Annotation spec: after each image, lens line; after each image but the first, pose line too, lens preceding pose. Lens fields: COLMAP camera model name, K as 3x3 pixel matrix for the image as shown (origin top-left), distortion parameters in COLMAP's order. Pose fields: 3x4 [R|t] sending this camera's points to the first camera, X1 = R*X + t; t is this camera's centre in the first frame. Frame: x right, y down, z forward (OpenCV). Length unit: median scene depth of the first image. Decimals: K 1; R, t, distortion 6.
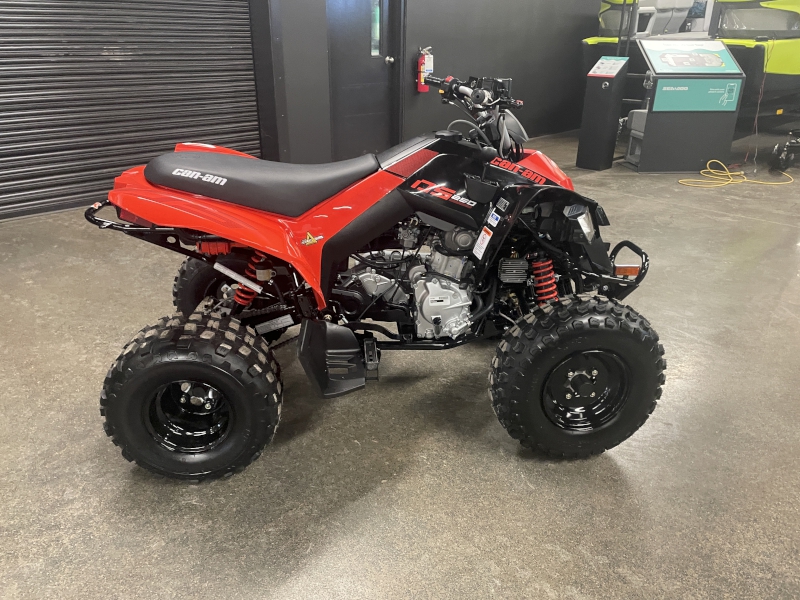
lens RADIAL K [[598.1, 0, 391.8], [0, 598.1, 305.7], [0, 0, 1]] dist [0.081874, -0.098369]
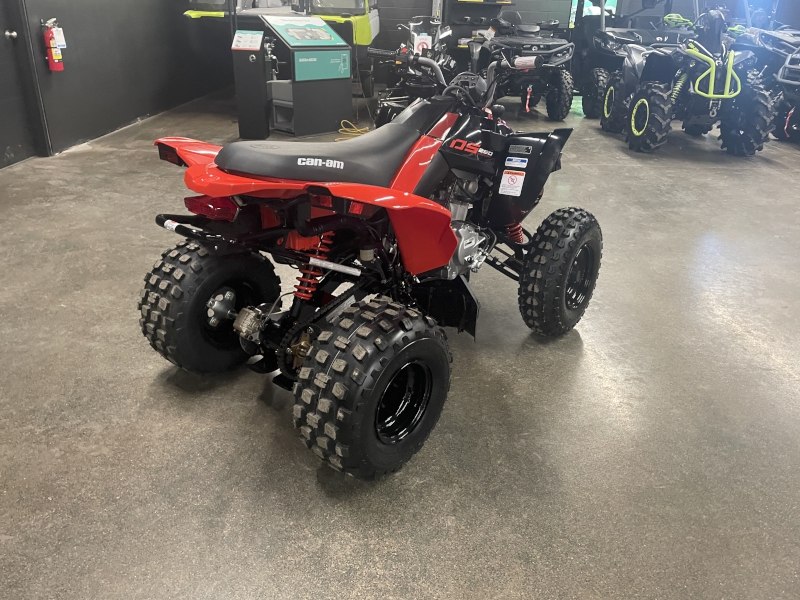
lens RADIAL K [[598.1, 0, 391.8], [0, 598.1, 305.7], [0, 0, 1]] dist [0.081874, -0.098369]
pose [[0.704990, -0.296517, 0.644257, -0.280135], [0.273225, 0.951840, 0.139098, -0.032570], [-0.654474, 0.077964, 0.752054, 0.078392]]
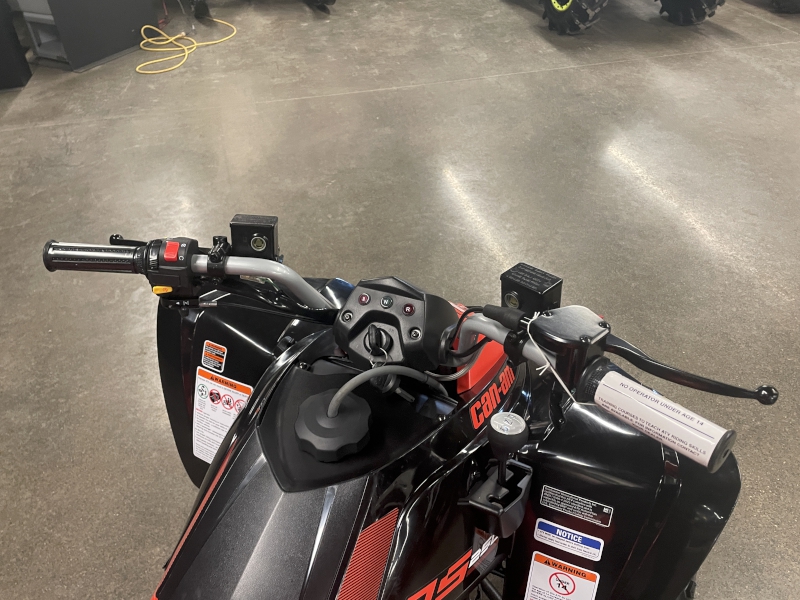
lens RADIAL K [[598.1, 0, 391.8], [0, 598.1, 305.7], [0, 0, 1]] dist [0.081874, -0.098369]
pose [[0.514182, -0.574063, 0.637235, -0.025574], [0.380003, 0.818551, 0.430781, -0.163453], [-0.768904, 0.020651, 0.639030, 0.251244]]
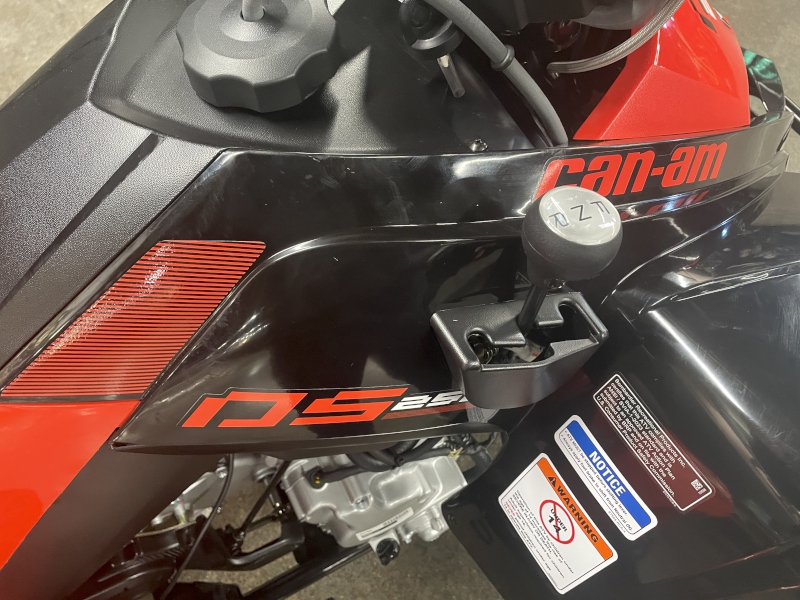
lens RADIAL K [[598.1, 0, 391.8], [0, 598.1, 305.7], [0, 0, 1]] dist [0.081874, -0.098369]
pose [[0.919961, -0.367257, 0.137092, 0.027151], [0.207053, 0.752179, 0.625584, -0.110805], [-0.332868, -0.547128, 0.768017, 0.273703]]
